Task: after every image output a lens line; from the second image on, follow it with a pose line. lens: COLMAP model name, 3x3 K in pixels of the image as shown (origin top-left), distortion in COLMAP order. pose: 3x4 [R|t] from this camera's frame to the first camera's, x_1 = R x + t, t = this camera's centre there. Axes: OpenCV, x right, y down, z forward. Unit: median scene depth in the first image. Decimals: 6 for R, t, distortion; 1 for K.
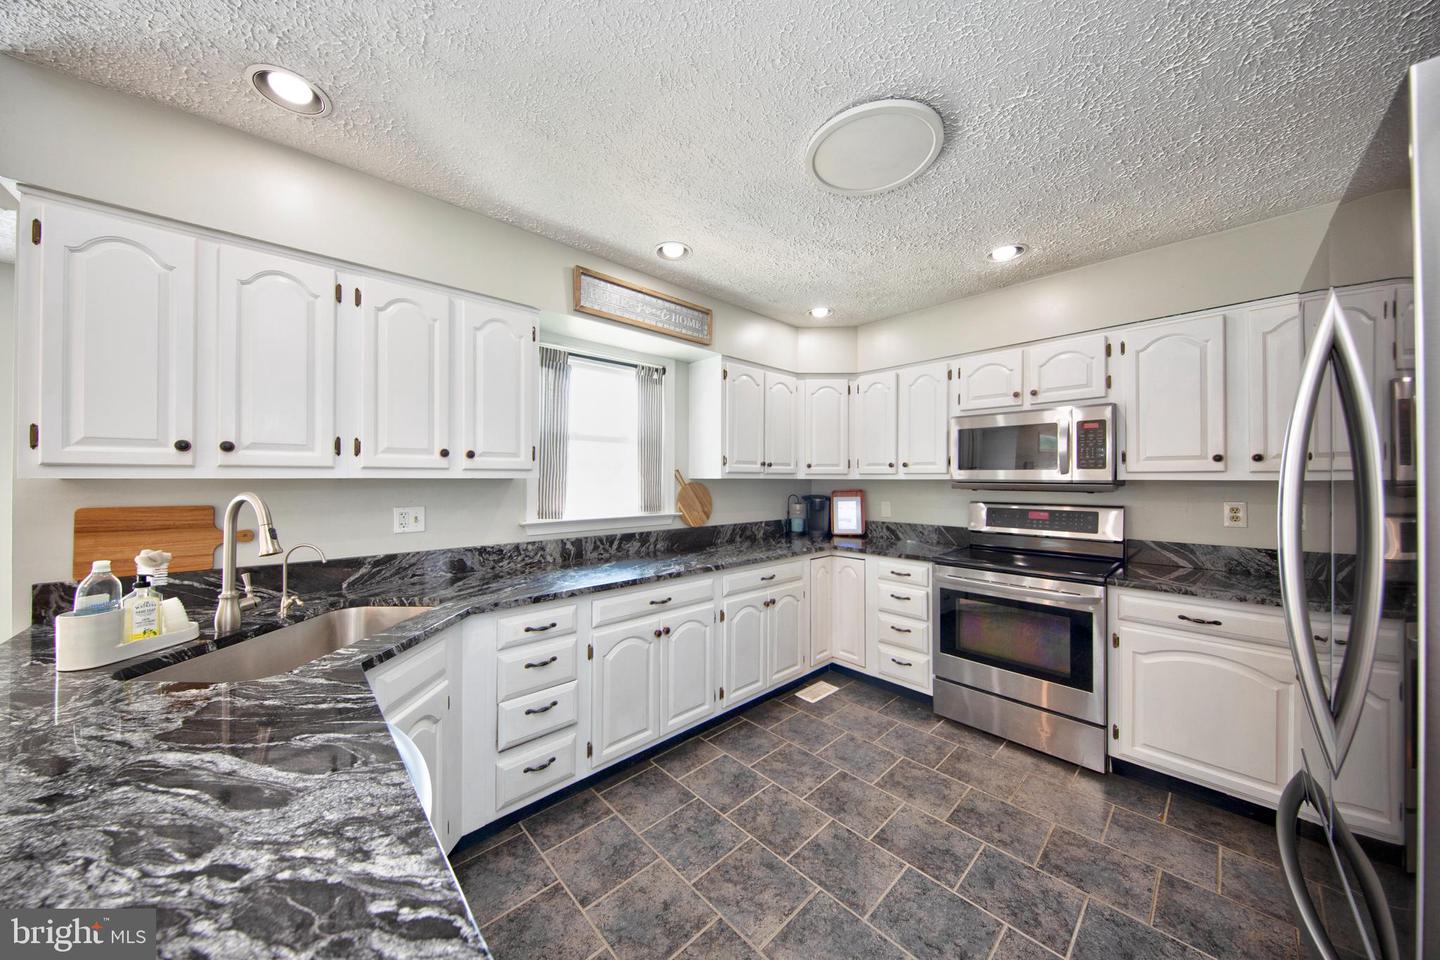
lens RADIAL K [[468.8, 0, 720.0], [0, 468.8, 480.0], [0, 0, 1]] dist [0.001882, 0.000339]
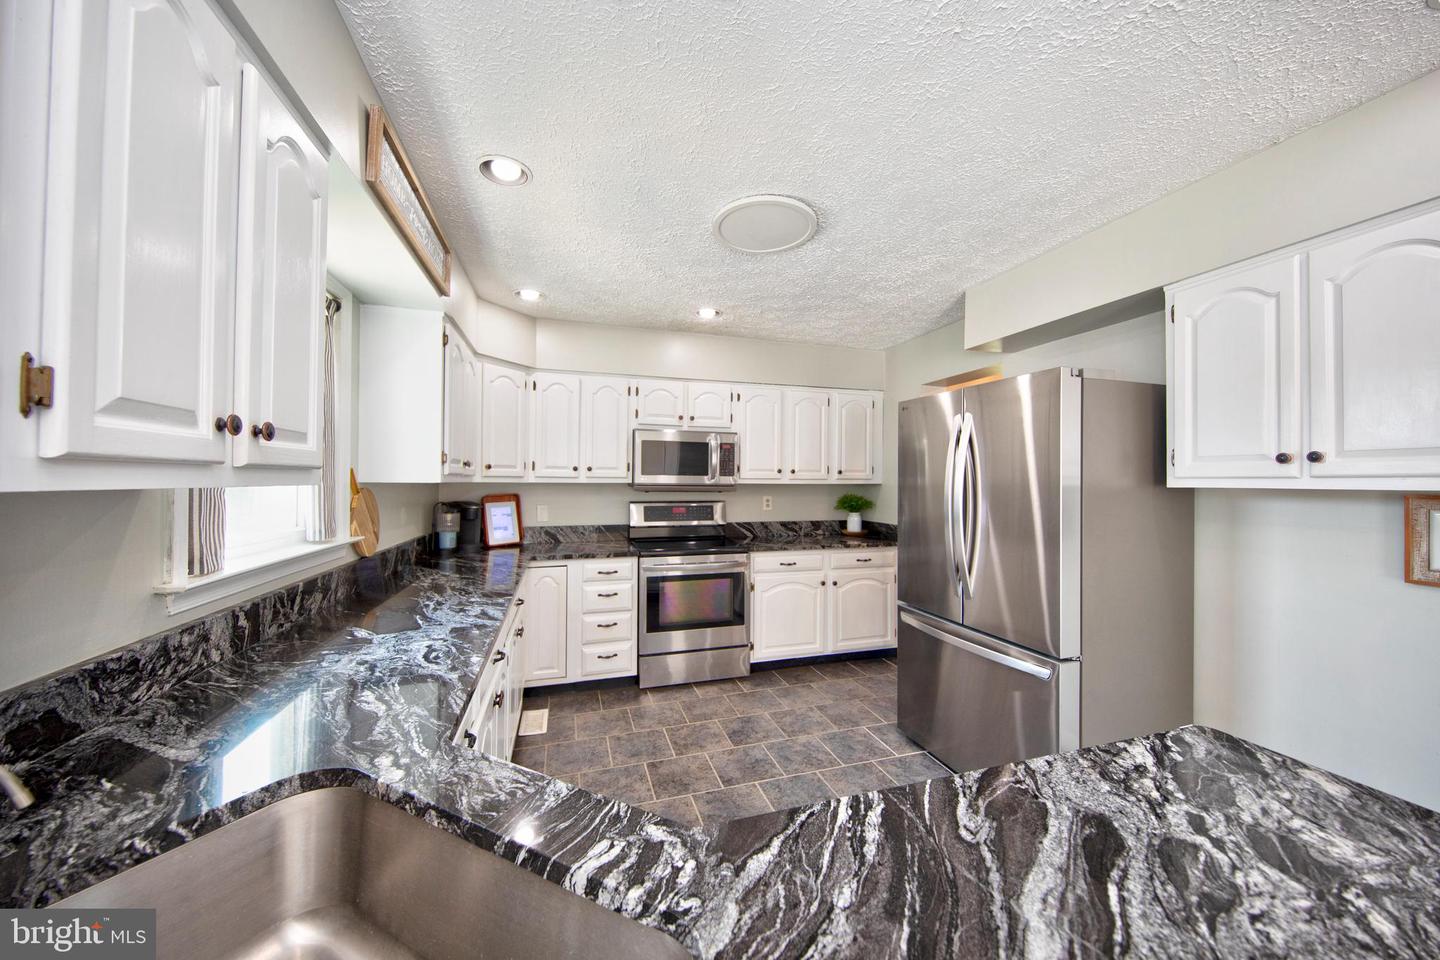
lens RADIAL K [[499.0, 0, 709.3], [0, 499.0, 480.2], [0, 0, 1]] dist [0.001317, -0.000244]
pose [[0.440838, 0.002385, 0.897584, -1.394064], [0.000520, 0.999996, -0.002912, -0.012051], [-0.897587, 0.001751, 0.440834, 0.793651]]
